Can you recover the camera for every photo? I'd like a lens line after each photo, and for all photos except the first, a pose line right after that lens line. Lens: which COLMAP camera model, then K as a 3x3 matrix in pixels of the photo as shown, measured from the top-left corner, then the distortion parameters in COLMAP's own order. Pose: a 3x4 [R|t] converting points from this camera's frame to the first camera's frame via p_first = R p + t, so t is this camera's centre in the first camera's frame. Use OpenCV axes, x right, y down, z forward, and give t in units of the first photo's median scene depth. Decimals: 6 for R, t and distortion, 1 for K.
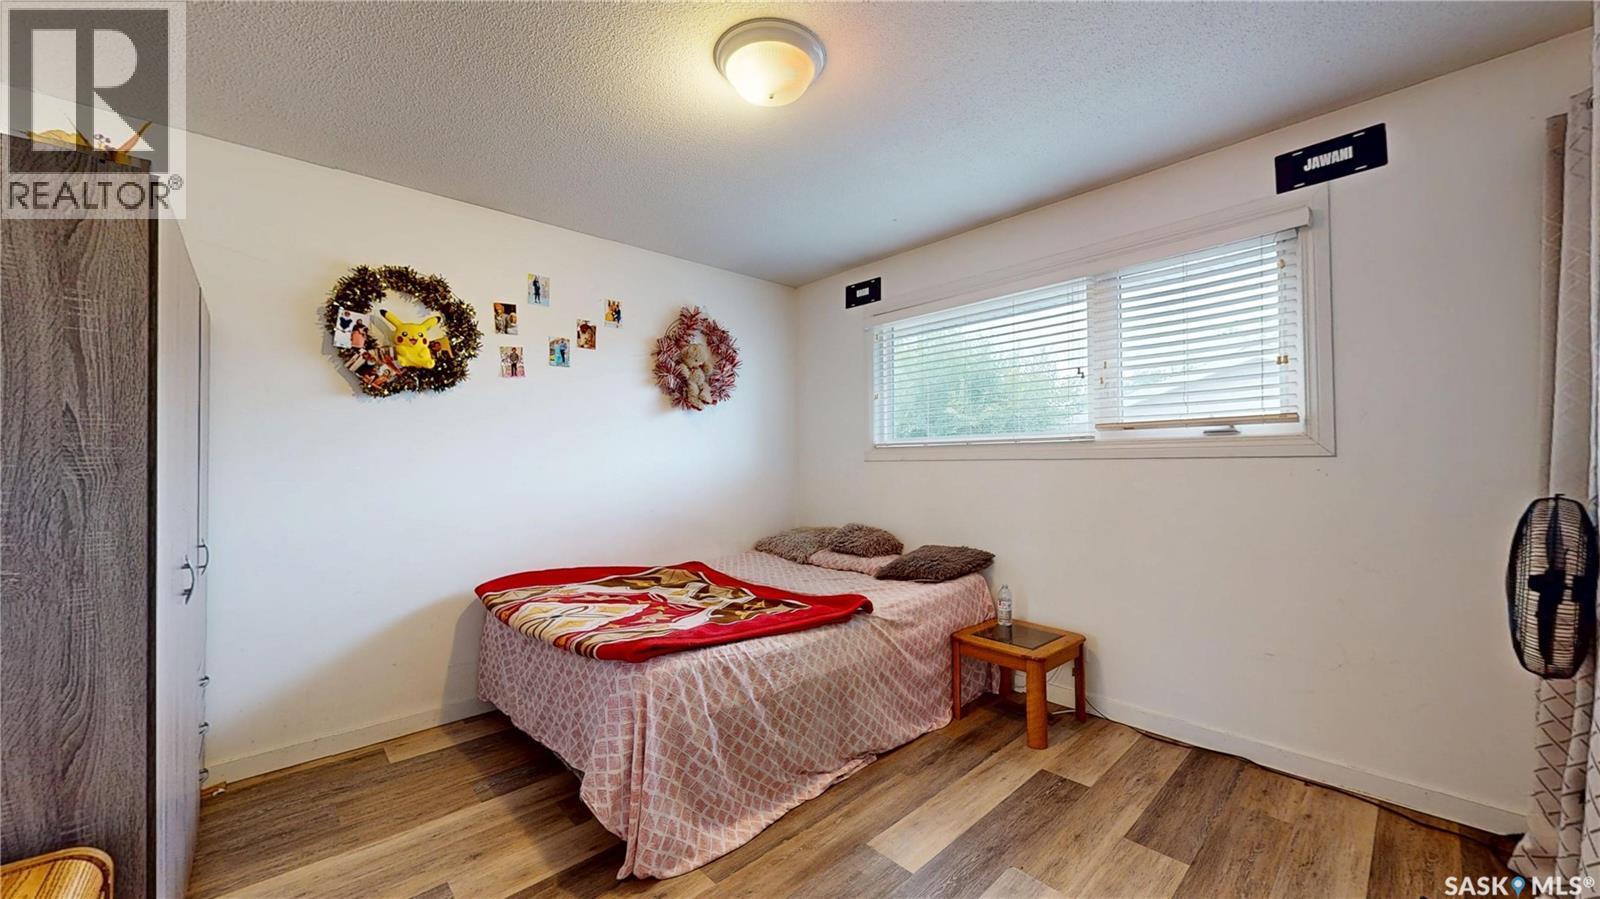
lens RADIAL K [[588.2, 0, 799.3], [0, 588.2, 450.6], [0, 0, 1]] dist [0.001999, -0.000032]
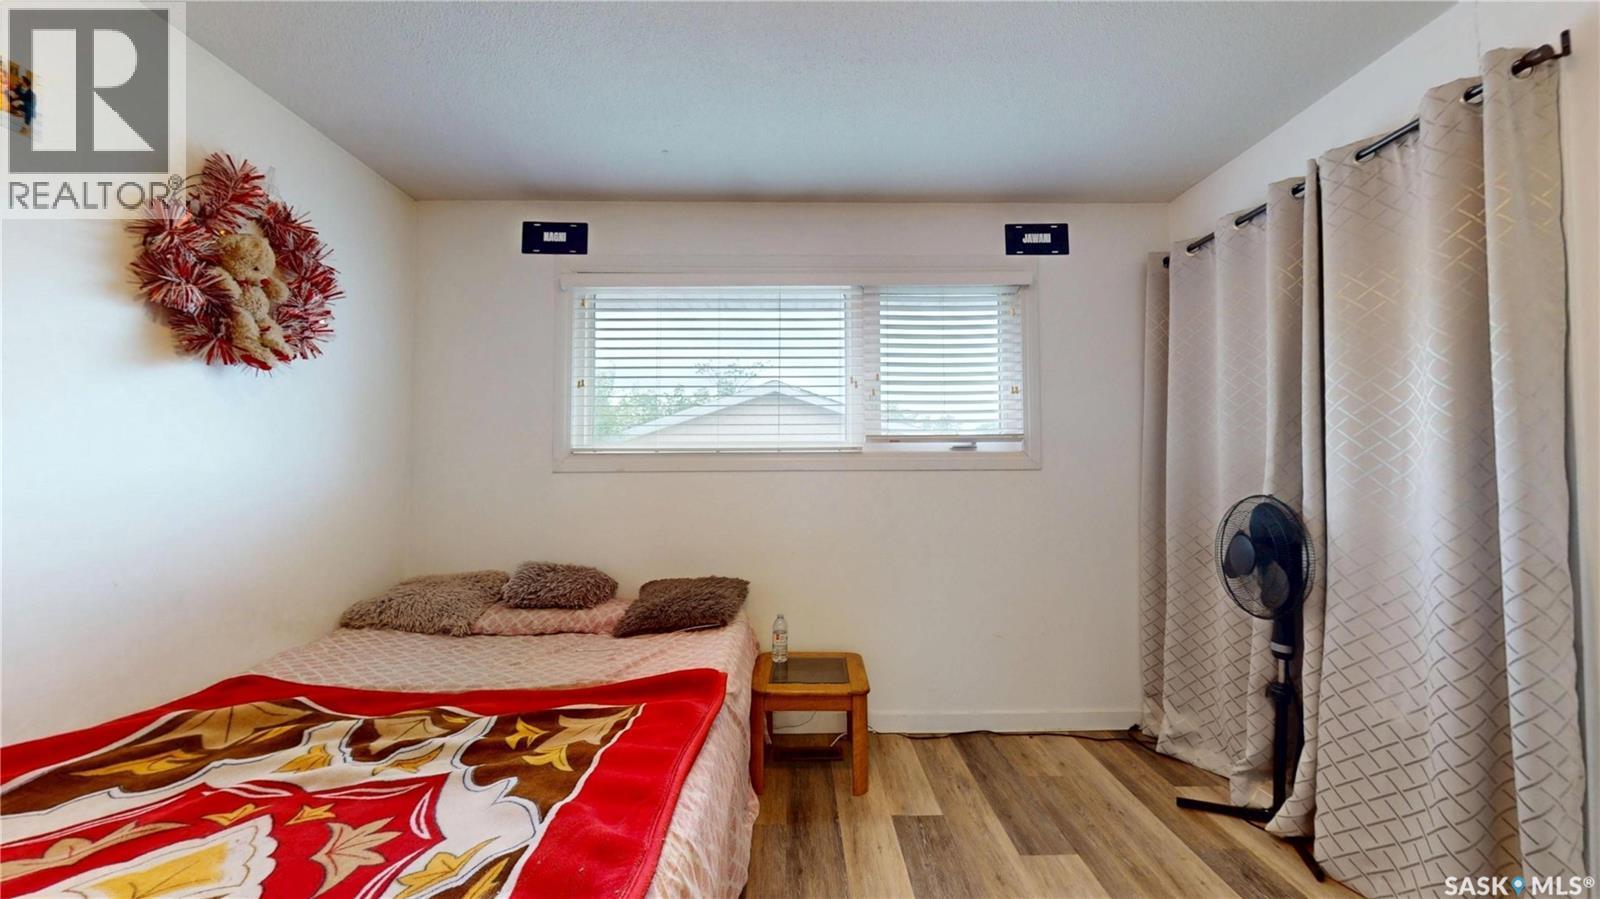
lens RADIAL K [[588.2, 0, 799.3], [0, 588.2, 450.6], [0, 0, 1]] dist [0.001999, -0.000032]
pose [[0.665480, 0.032044, 0.745728, -0.251440], [-0.015670, 0.999458, -0.028963, 0.008706], [-0.746252, 0.007589, 0.665621, 0.345056]]
